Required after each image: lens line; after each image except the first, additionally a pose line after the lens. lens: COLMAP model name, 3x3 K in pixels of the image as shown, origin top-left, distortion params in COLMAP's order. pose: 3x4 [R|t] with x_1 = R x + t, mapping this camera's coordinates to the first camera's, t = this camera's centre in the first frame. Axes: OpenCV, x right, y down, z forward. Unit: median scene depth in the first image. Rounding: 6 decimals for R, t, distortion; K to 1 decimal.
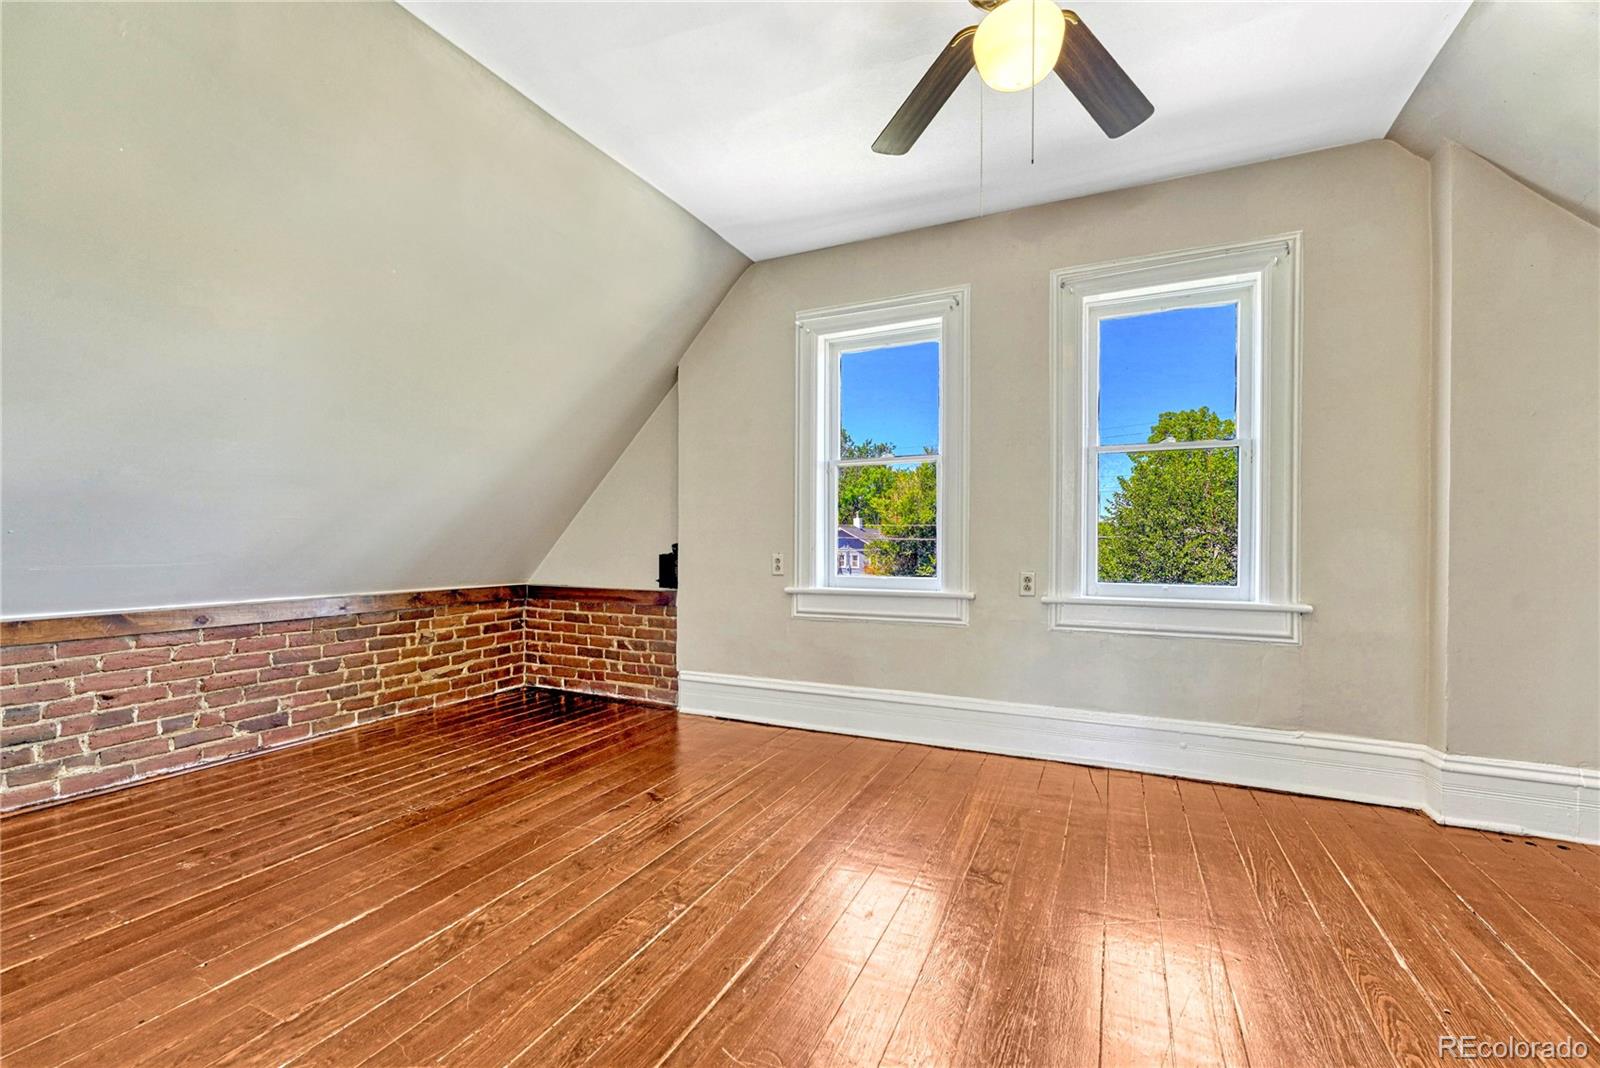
lens RADIAL K [[679.4, 0, 798.5], [0, 679.4, 541.6], [0, 0, 1]] dist [-0.002288, -0.000138]
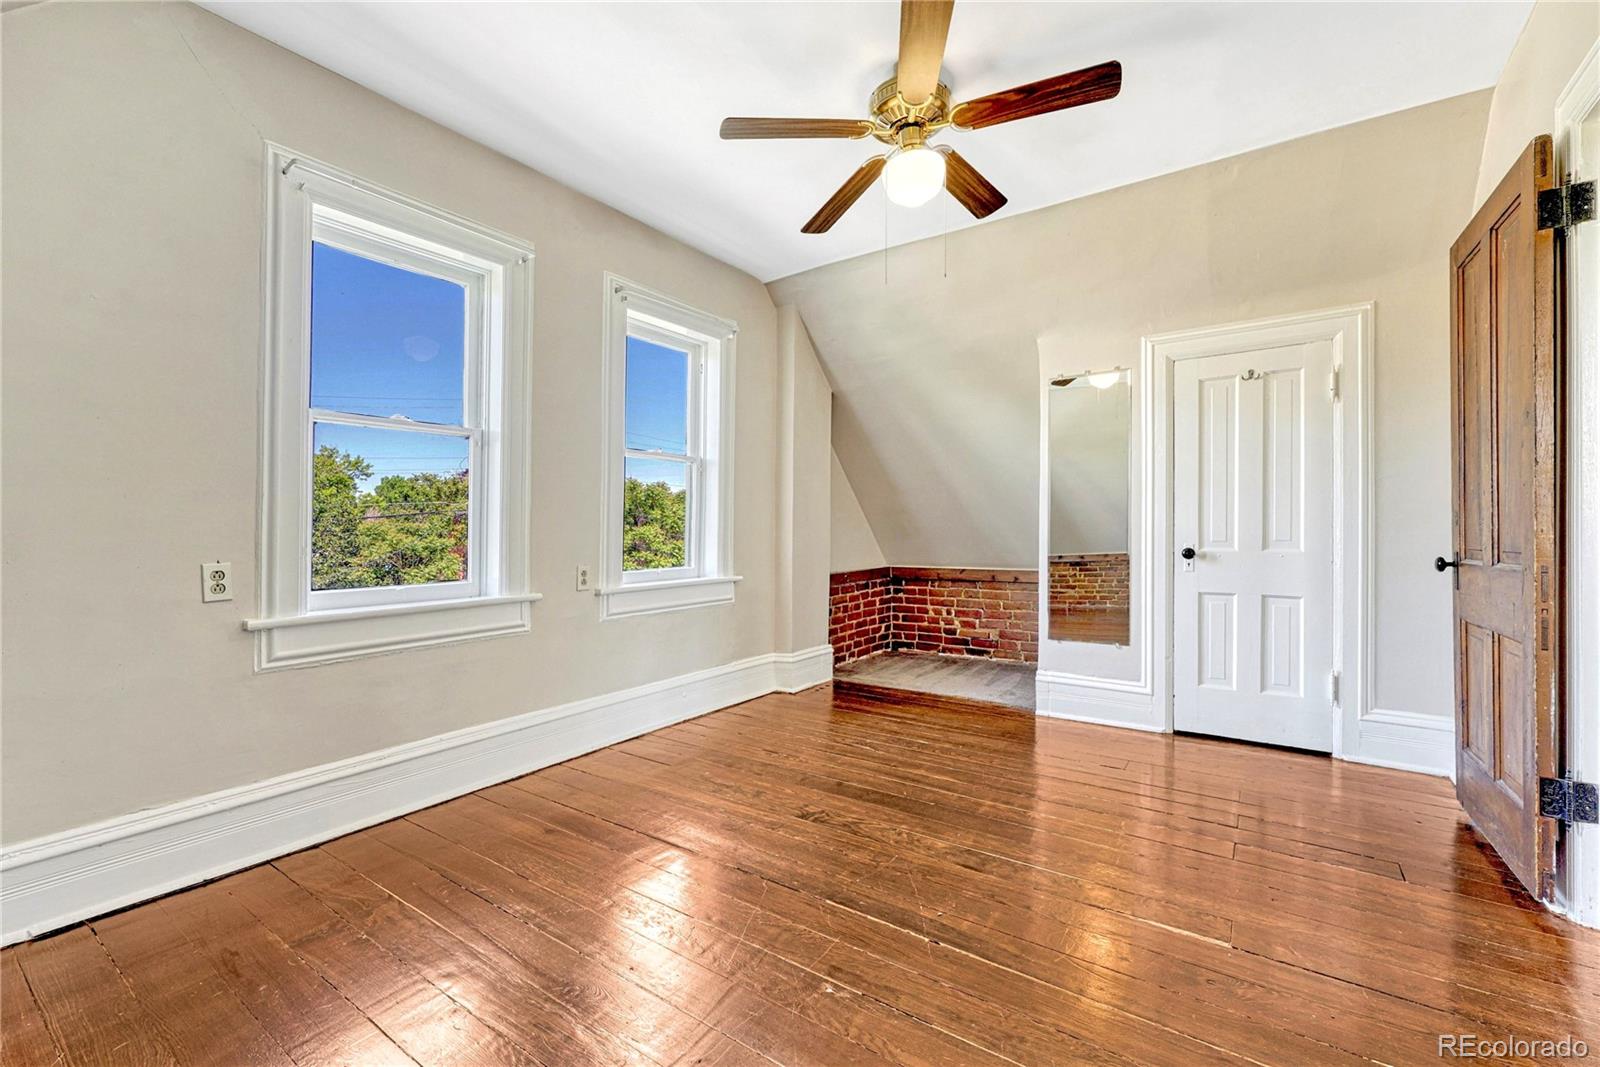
lens RADIAL K [[665.4, 0, 790.5], [0, 665.4, 527.4], [0, 0, 1]] dist [-0.000996, 0.000040]
pose [[0.165283, 0.004555, 0.986236, -0.495868], [0.010417, 0.999925, -0.006364, -0.002087], [-0.986191, 0.011326, 0.165223, 0.466523]]
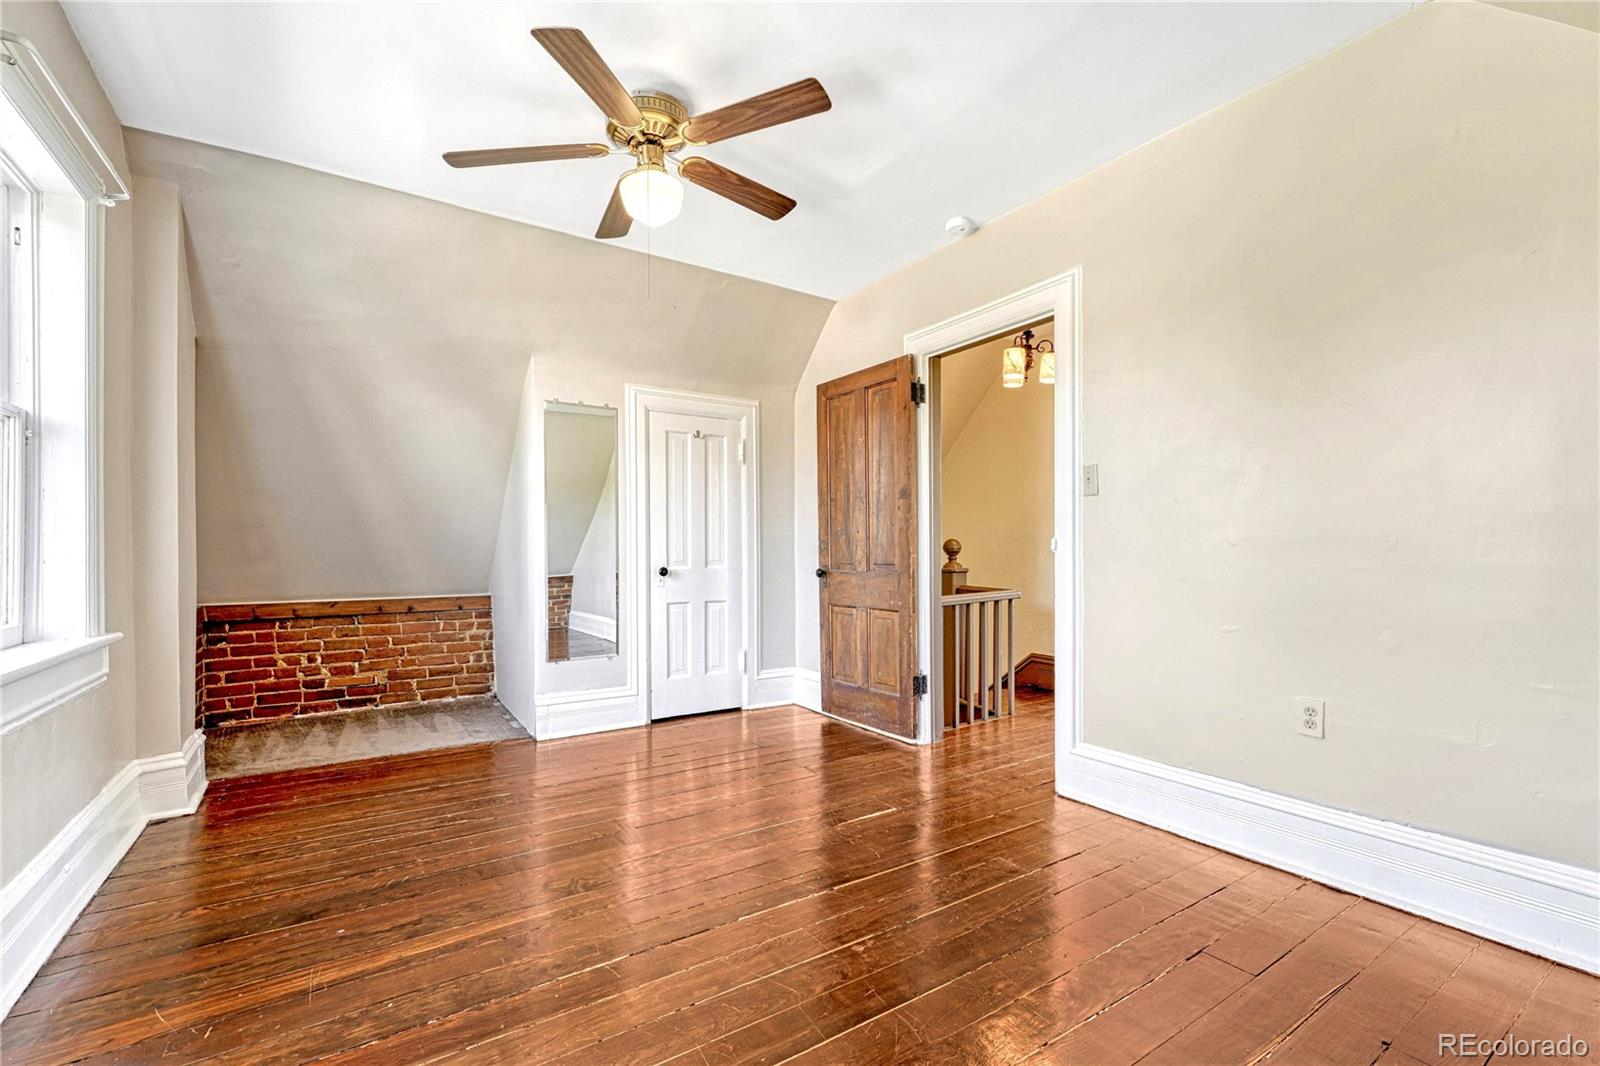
lens RADIAL K [[698.6, 0, 805.5], [0, 698.6, 549.5], [0, 0, 1]] dist [-0.003210, -0.000155]
pose [[-0.858778, 0.002559, 0.512341, -0.311250], [0.004834, 0.999983, 0.003108, -0.005960], [-0.512325, 0.005146, -0.858776, 0.954572]]
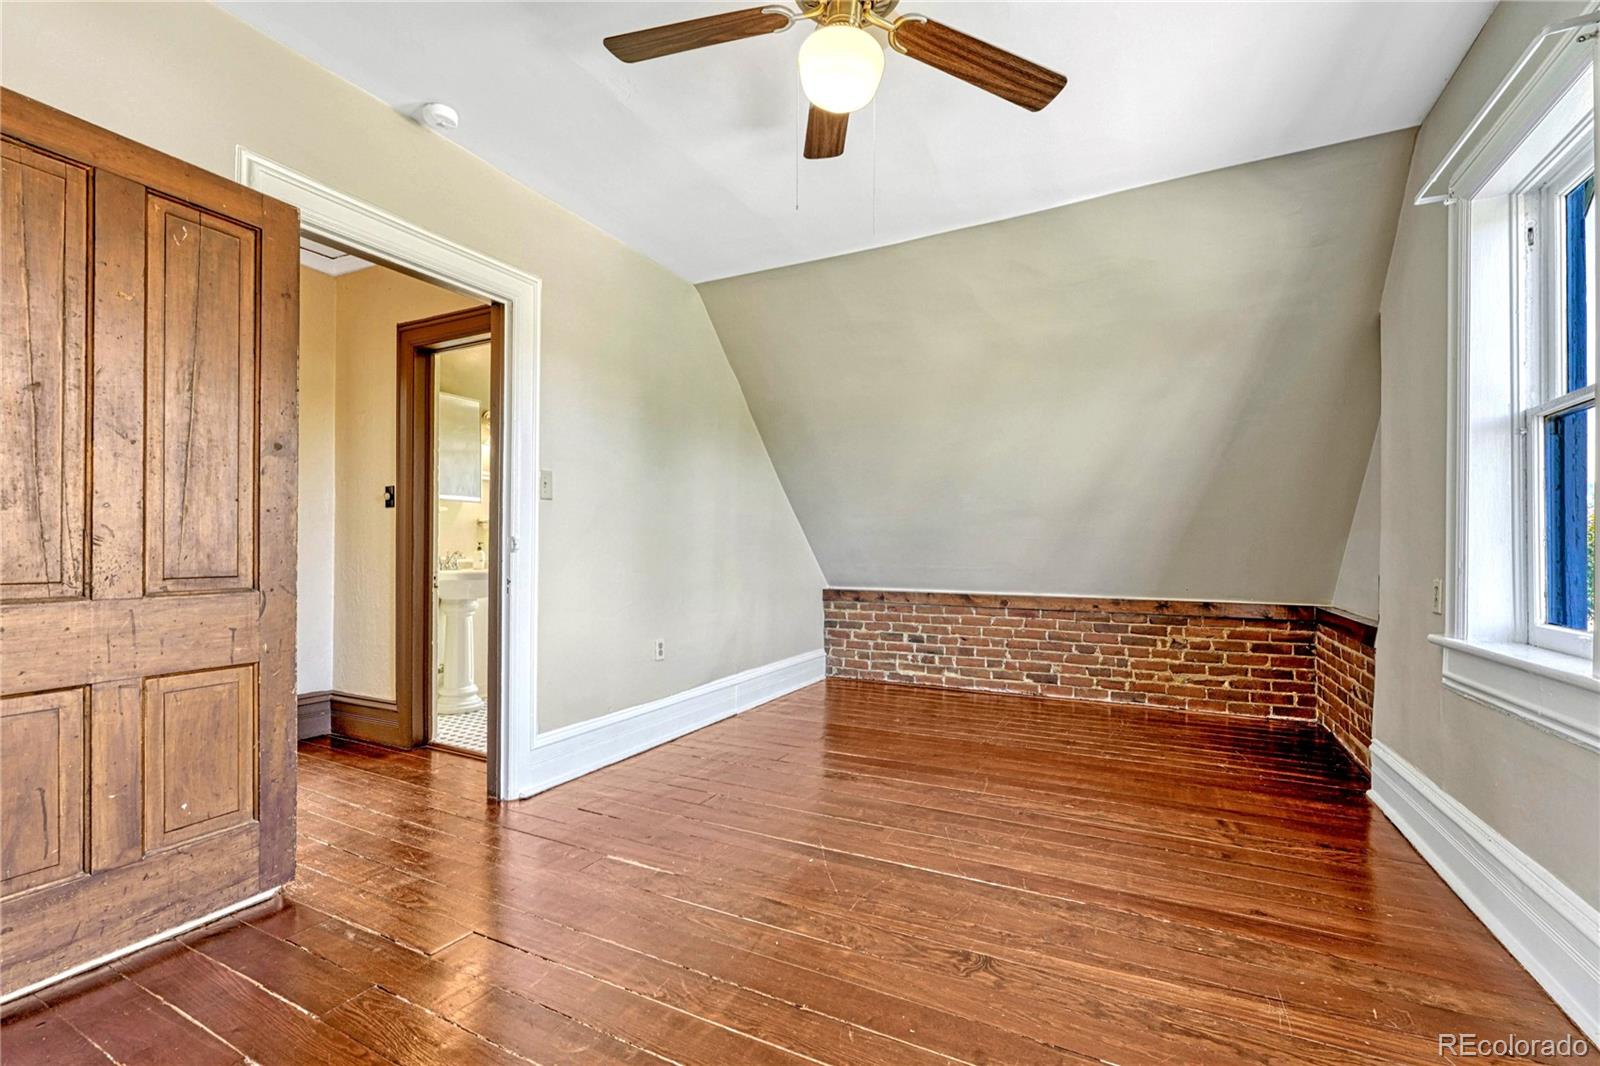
lens RADIAL K [[679.4, 0, 798.5], [0, 679.4, 540.6], [0, 0, 1]] dist [-0.002288, -0.000138]
pose [[-0.025920, -0.015332, -0.999546, 0.617617], [-0.008153, 0.999852, -0.015125, -0.003504], [0.999631, 0.007758, -0.026041, 0.446259]]
